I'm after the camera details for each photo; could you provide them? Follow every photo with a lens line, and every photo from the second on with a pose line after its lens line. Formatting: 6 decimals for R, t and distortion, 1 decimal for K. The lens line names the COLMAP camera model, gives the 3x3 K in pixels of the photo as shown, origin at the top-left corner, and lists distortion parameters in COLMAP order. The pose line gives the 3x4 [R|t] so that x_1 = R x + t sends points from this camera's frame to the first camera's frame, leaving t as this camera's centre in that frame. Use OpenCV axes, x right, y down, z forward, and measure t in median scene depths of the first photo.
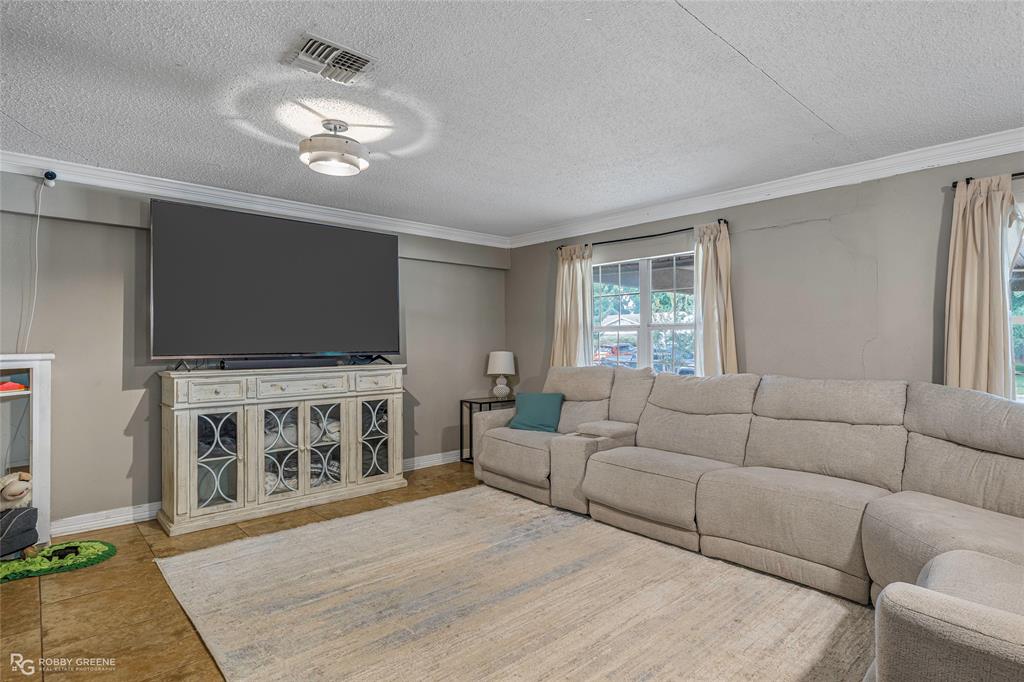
lens RADIAL K [[542.2, 0, 519.5], [0, 542.2, 341.9], [0, 0, 1]] dist [0.001021, 0.001141]
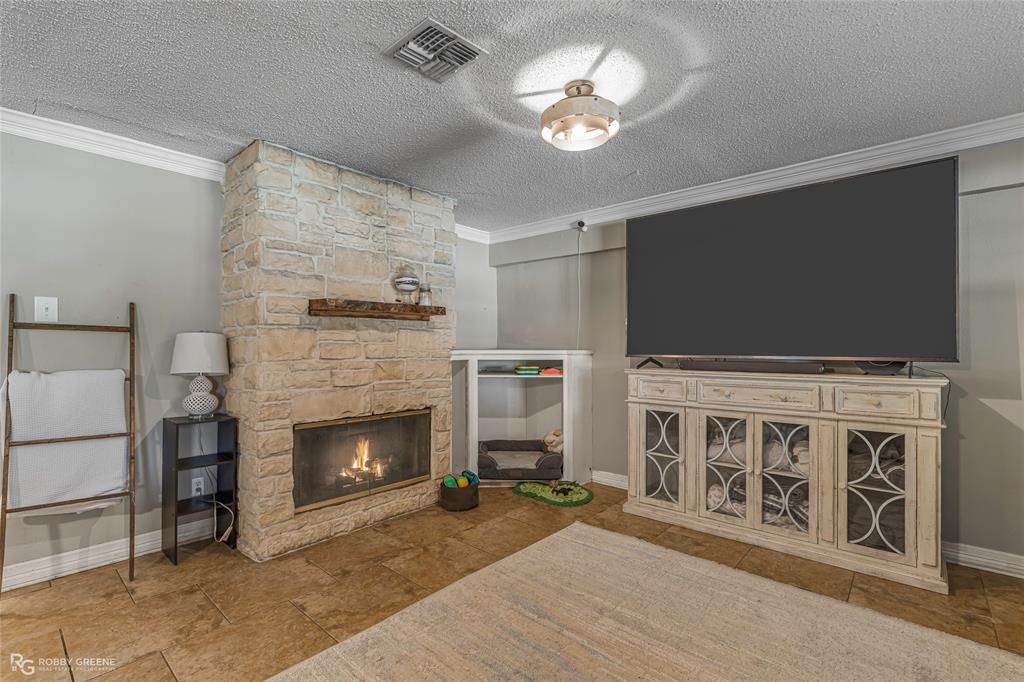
lens RADIAL K [[469.6, 0, 508.7], [0, 469.6, 345.1], [0, 0, 1]] dist [-0.003551, 0.001526]
pose [[0.089806, 0.004802, -0.995948, 0.285736], [0.002662, 0.999984, 0.005062, 0.001250], [0.995956, -0.003106, 0.089792, 0.598460]]
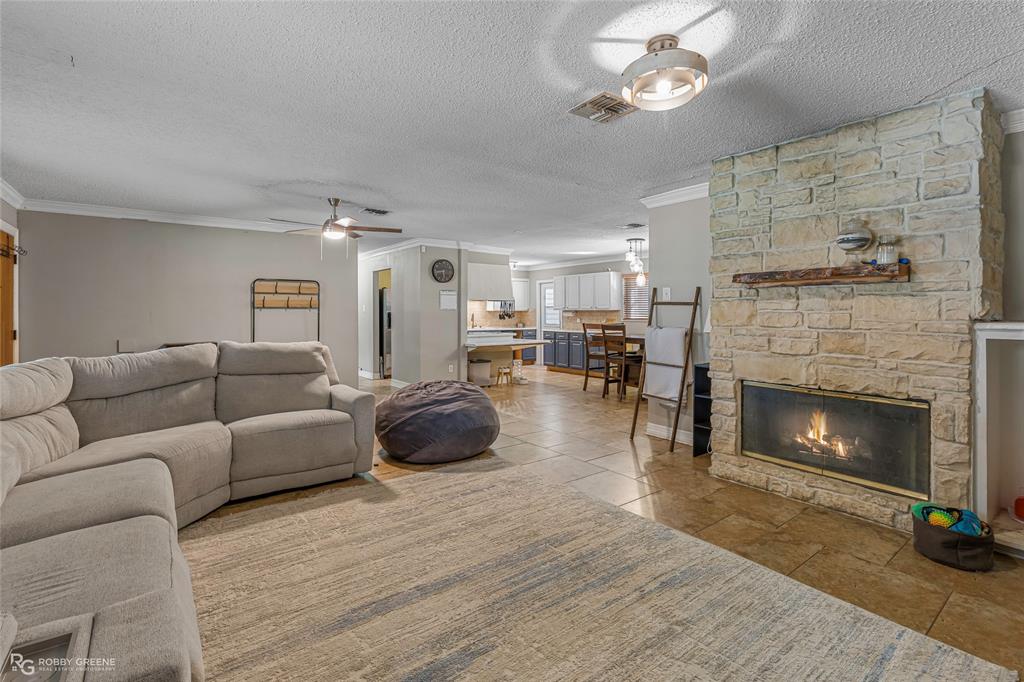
lens RADIAL K [[469.6, 0, 511.8], [0, 469.6, 310.5], [0, 0, 1]] dist [-0.003551, 0.001526]
pose [[-0.994355, 0.004571, 0.106006, -0.139345], [0.003898, 0.999971, -0.006550, 0.002113], [-0.106033, -0.006099, -0.994344, 1.255903]]
